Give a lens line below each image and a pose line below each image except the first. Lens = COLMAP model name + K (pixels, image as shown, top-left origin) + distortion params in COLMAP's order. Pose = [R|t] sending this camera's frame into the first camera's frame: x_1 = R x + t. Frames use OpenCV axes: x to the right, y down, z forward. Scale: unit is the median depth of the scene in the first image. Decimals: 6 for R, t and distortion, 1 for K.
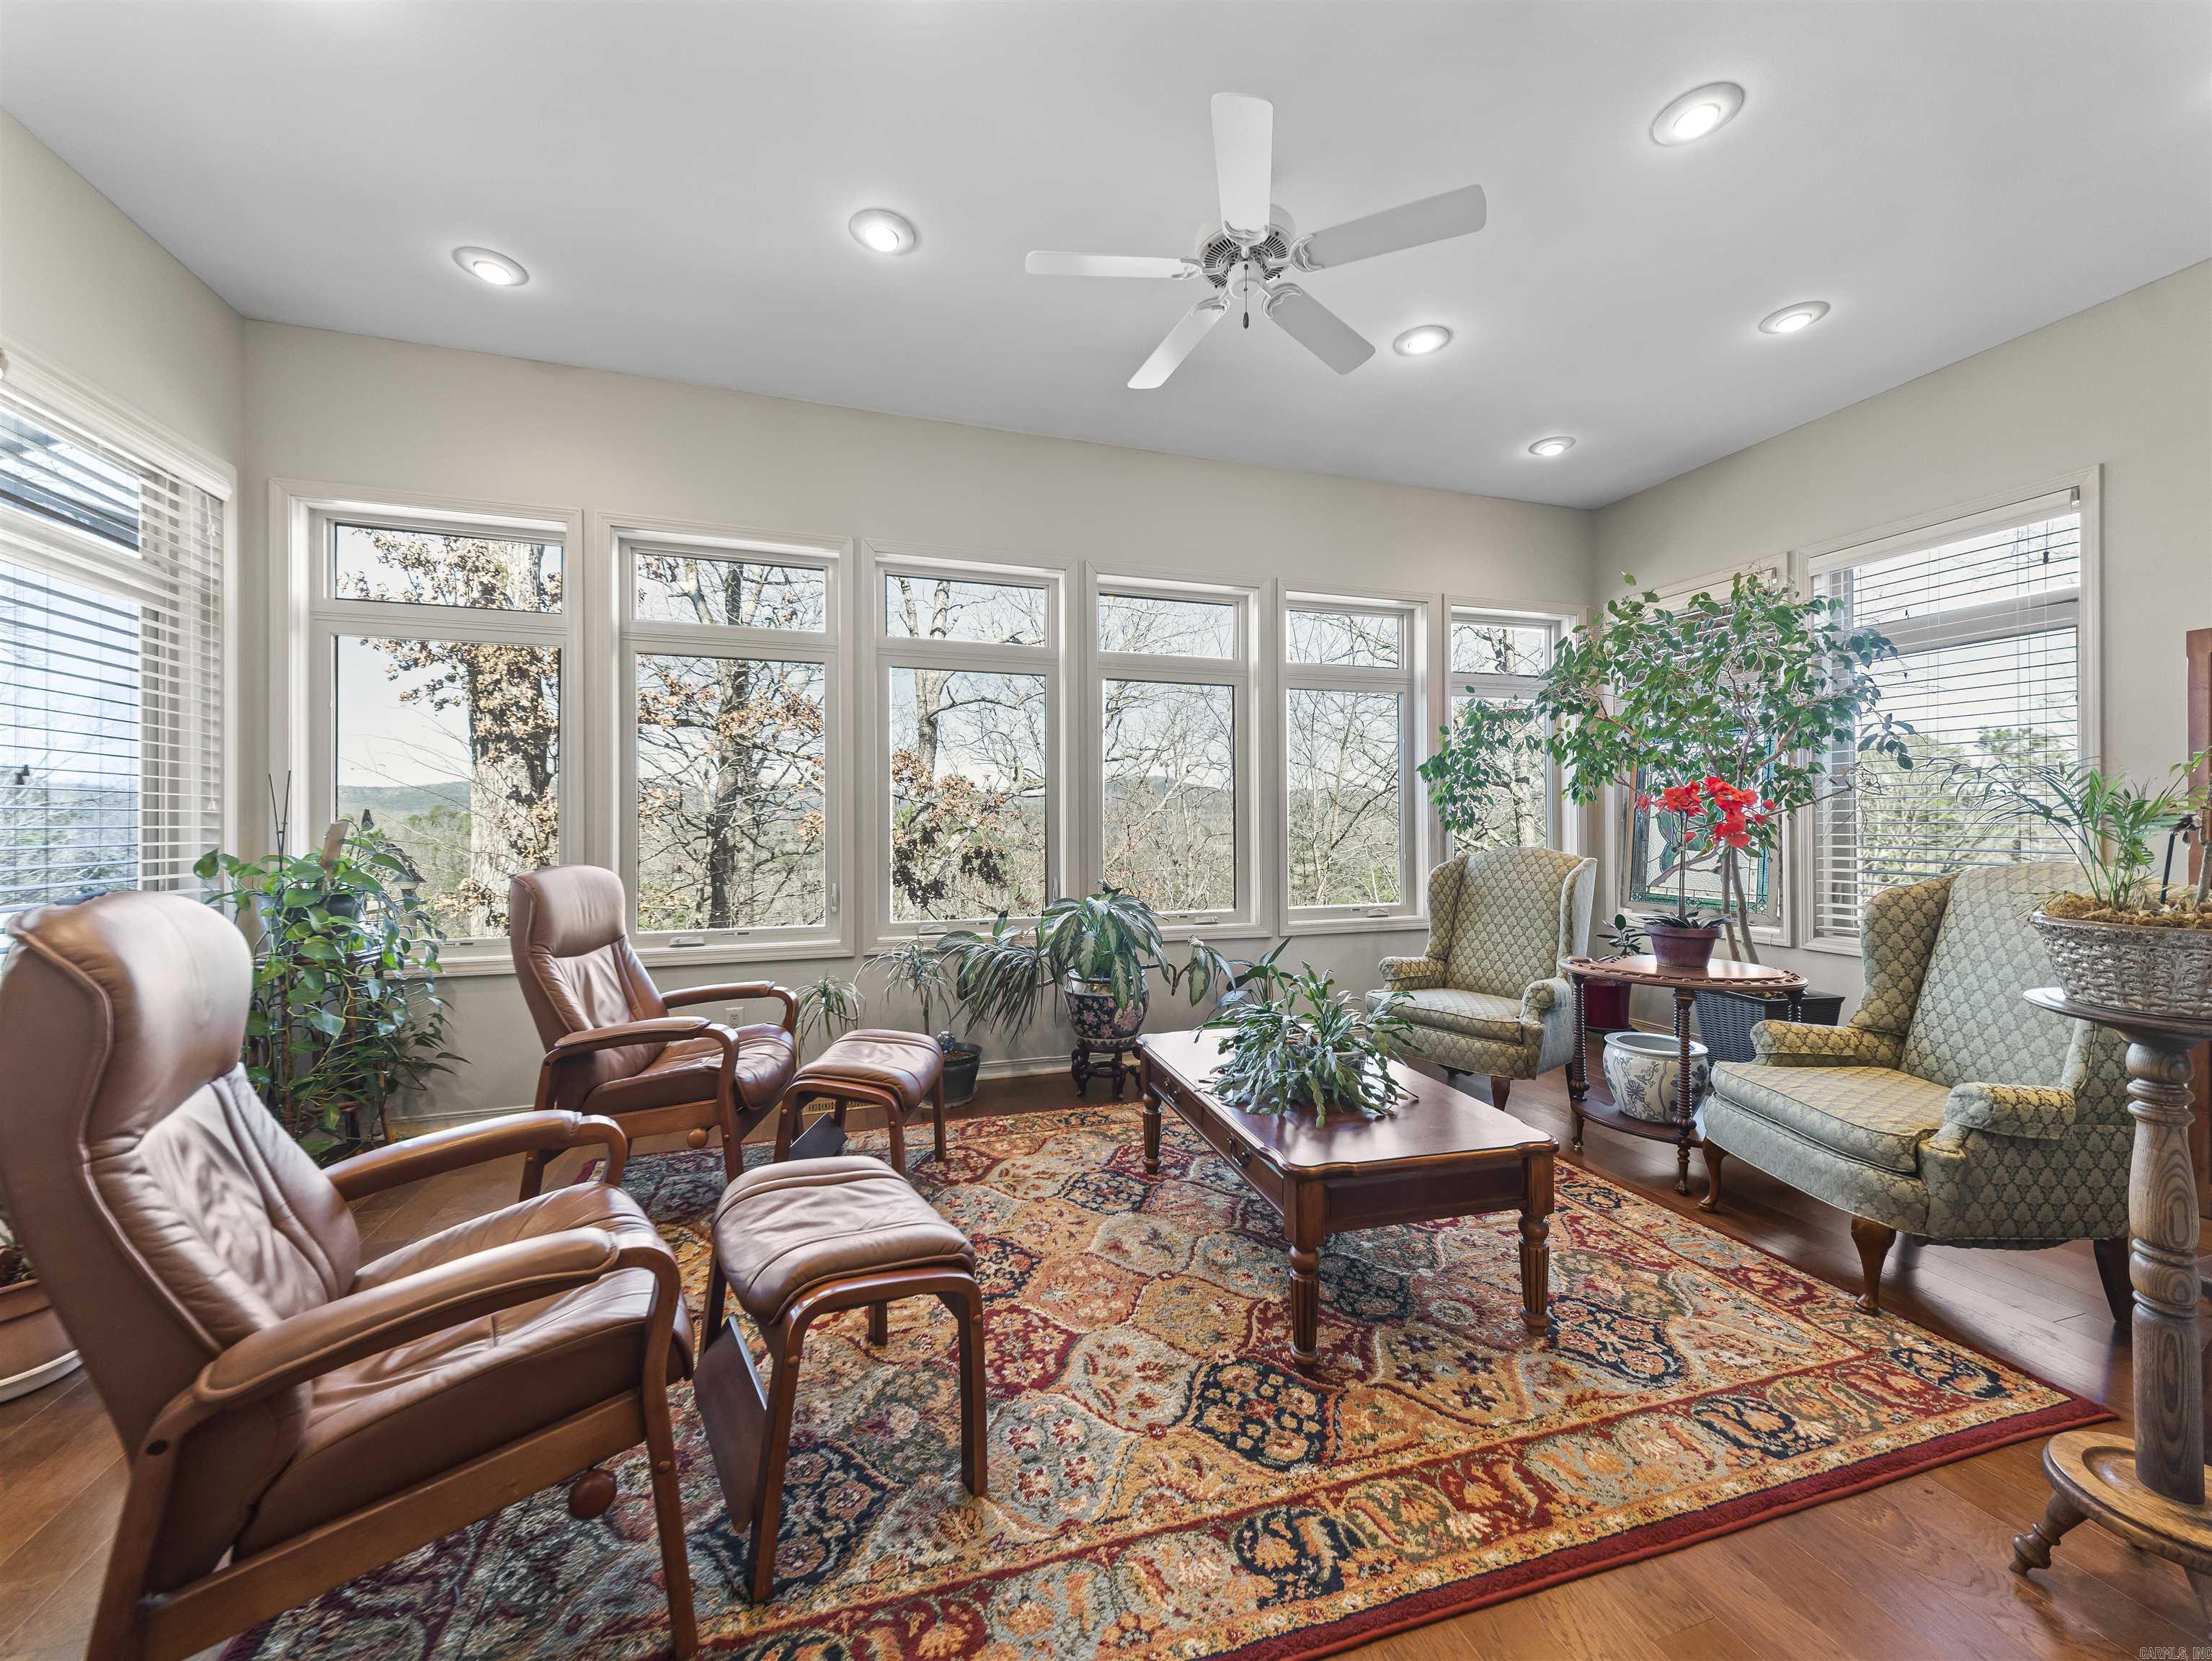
lens RADIAL K [[866.4, 0, 1096.7], [0, 866.4, 817.5], [0, 0, 1]] dist [0.022466, -0.008041]
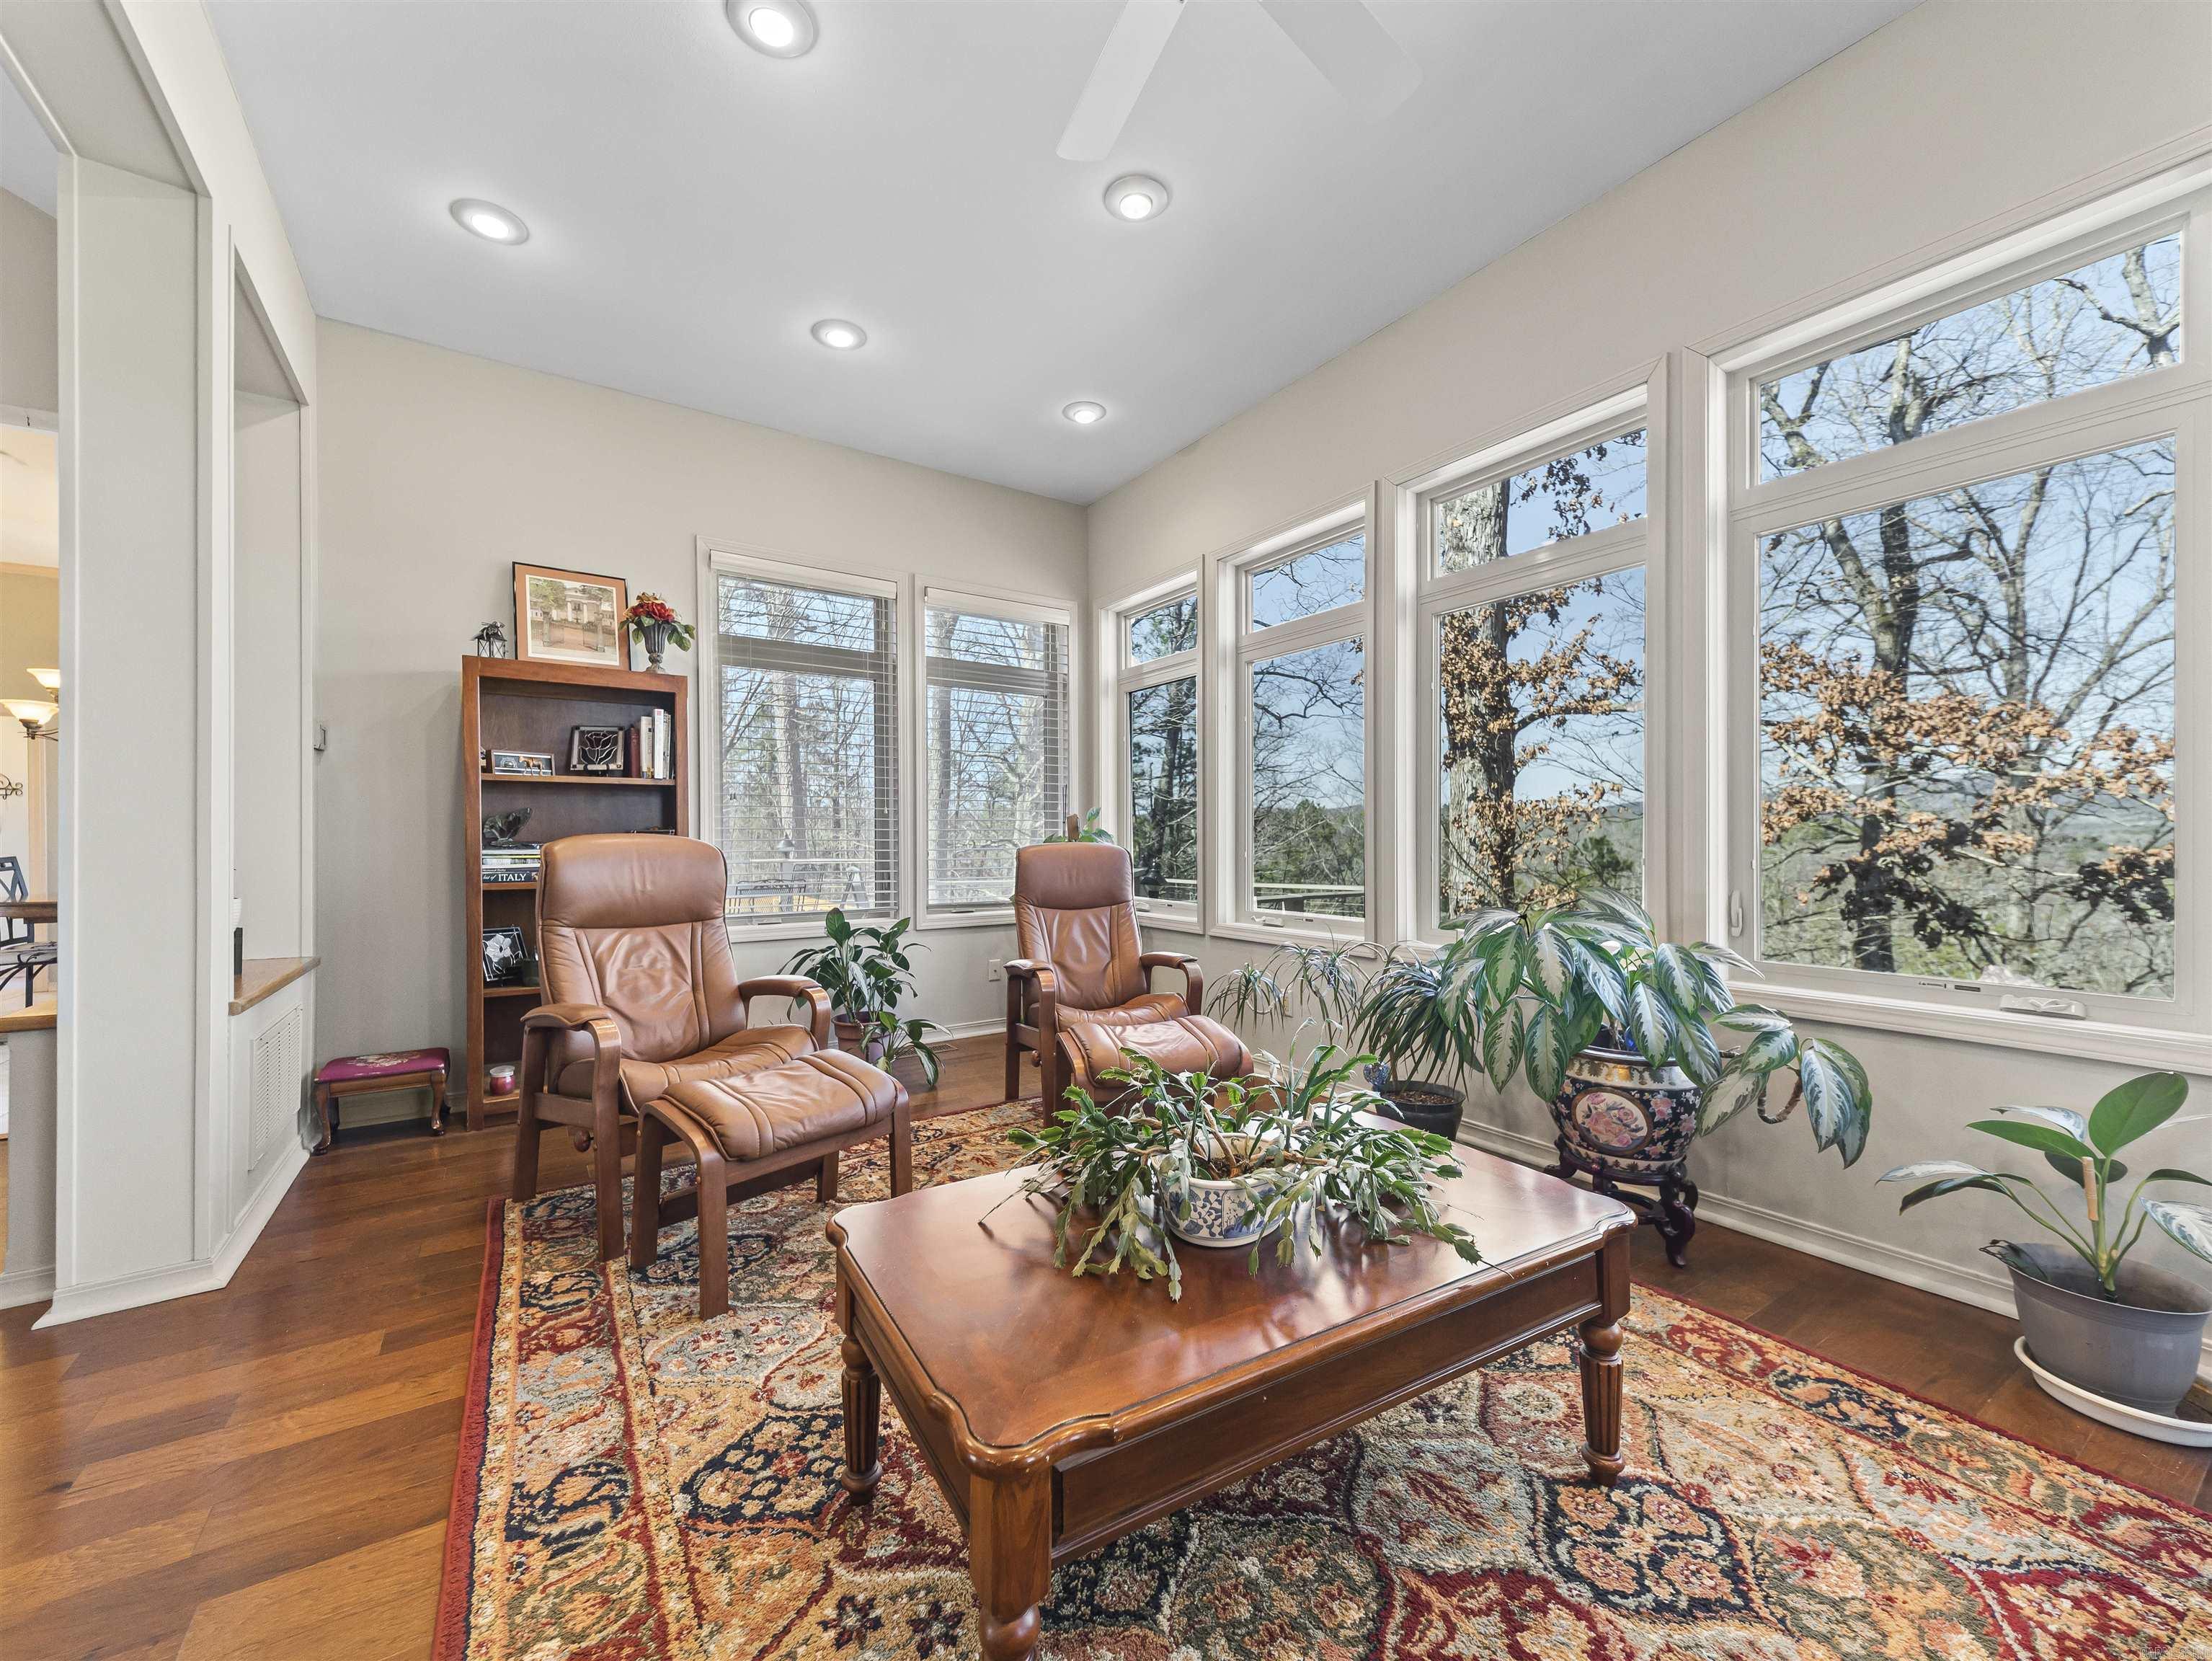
lens RADIAL K [[895.6, 0, 1106.0], [0, 895.6, 830.5], [0, 0, 1]] dist [0.015160, -0.000185]
pose [[0.260004, -0.011140, -0.965543, 1.093550], [0.014374, 0.999867, -0.007666, 0.068827], [0.965501, -0.011886, 0.260130, 1.046139]]
